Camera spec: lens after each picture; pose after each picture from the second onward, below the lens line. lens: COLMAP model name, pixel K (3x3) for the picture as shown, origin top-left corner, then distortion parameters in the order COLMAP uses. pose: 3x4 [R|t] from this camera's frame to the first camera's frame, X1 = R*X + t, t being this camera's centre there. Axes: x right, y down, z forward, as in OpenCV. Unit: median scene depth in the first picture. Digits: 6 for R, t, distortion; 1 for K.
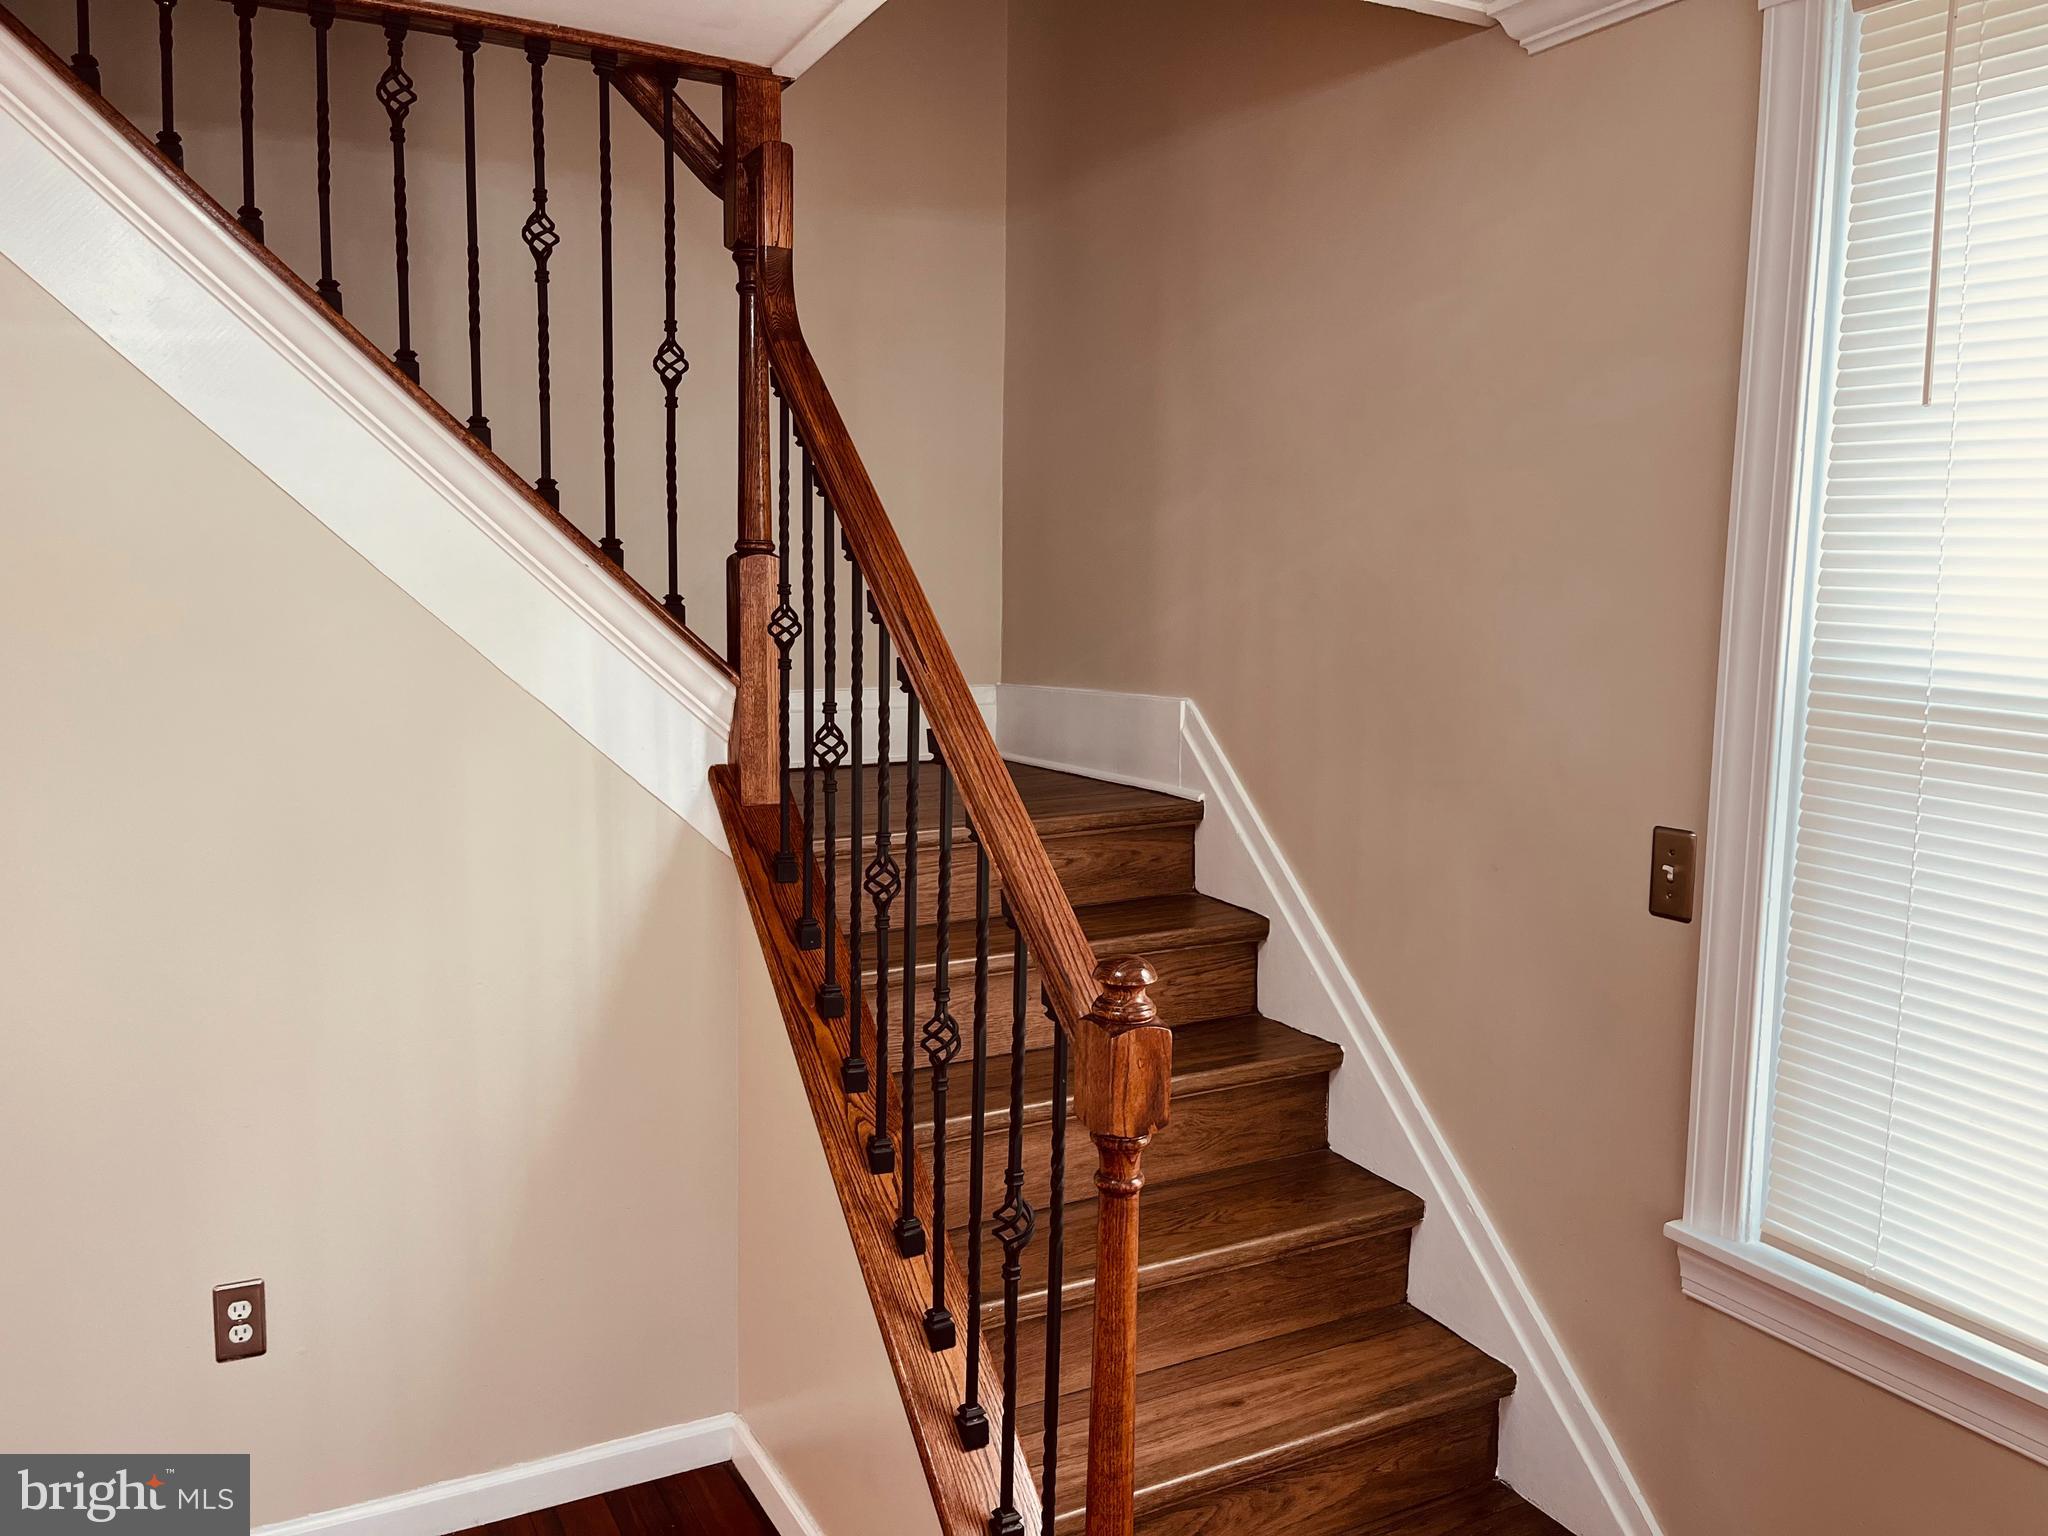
lens RADIAL K [[1564.2, 0, 1031.8], [0, 1564.2, 779.3], [0, 0, 1]] dist [0.065432, -0.098820]
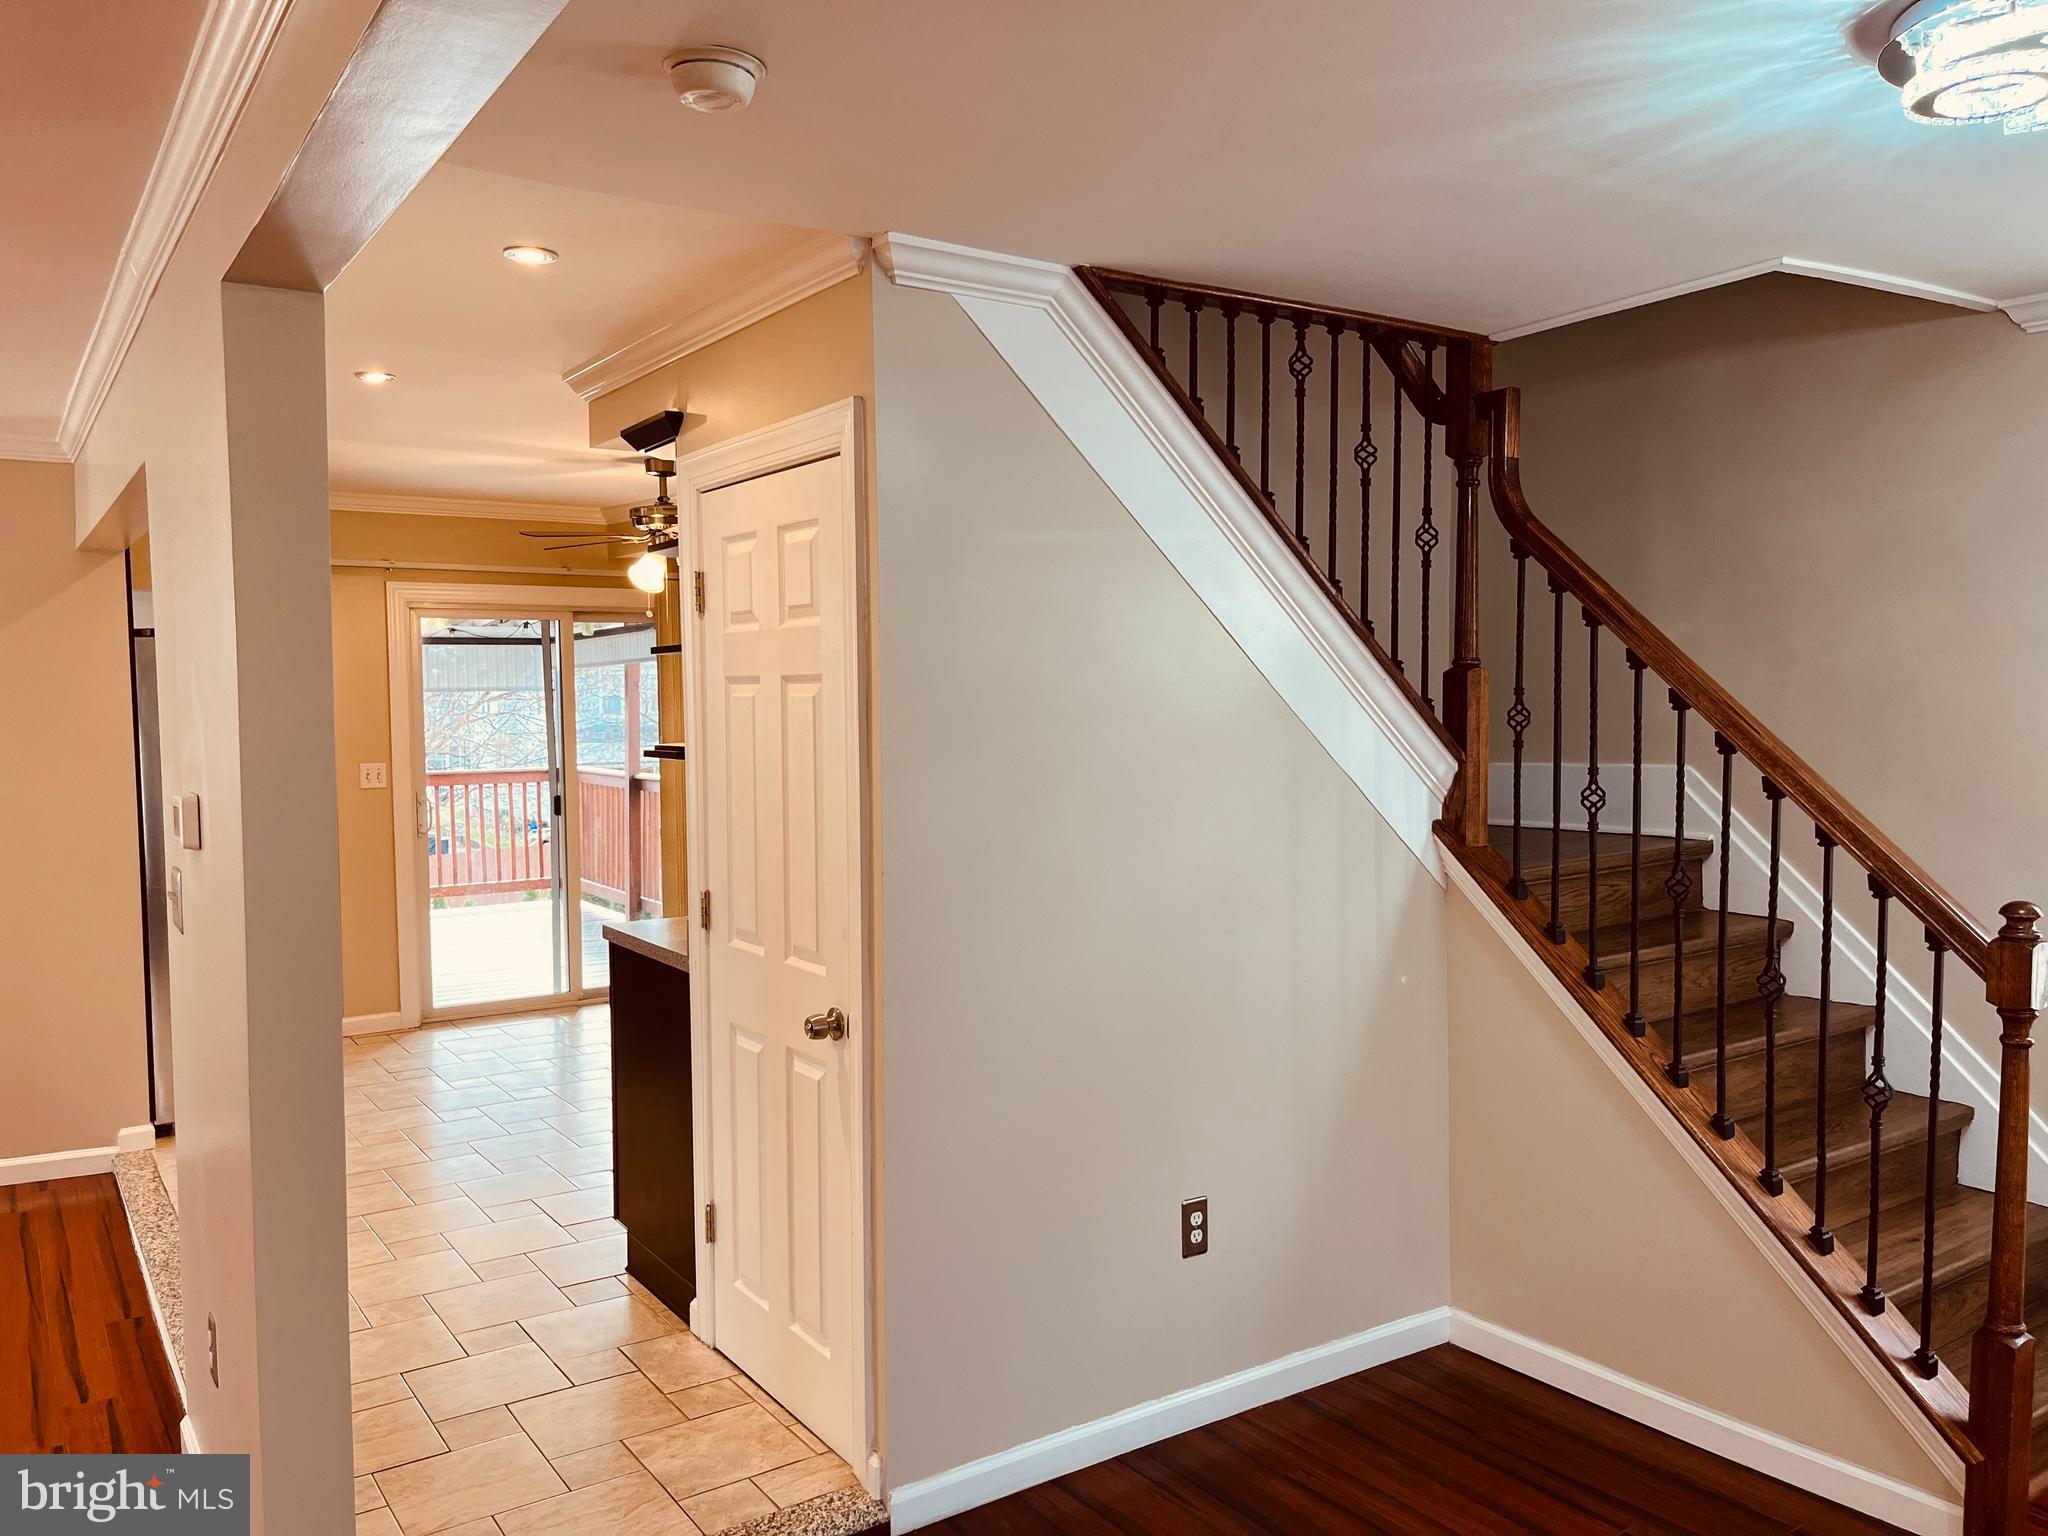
lens RADIAL K [[1584.0, 0, 1026.3], [0, 1584.0, 767.7], [0, 0, 1]] dist [0.002265, -0.004533]
pose [[0.996608, -0.031535, 0.076017, -0.709926], [0.037012, 0.996736, -0.071752, 0.033660], [-0.073506, 0.074322, 0.994522, -0.384654]]
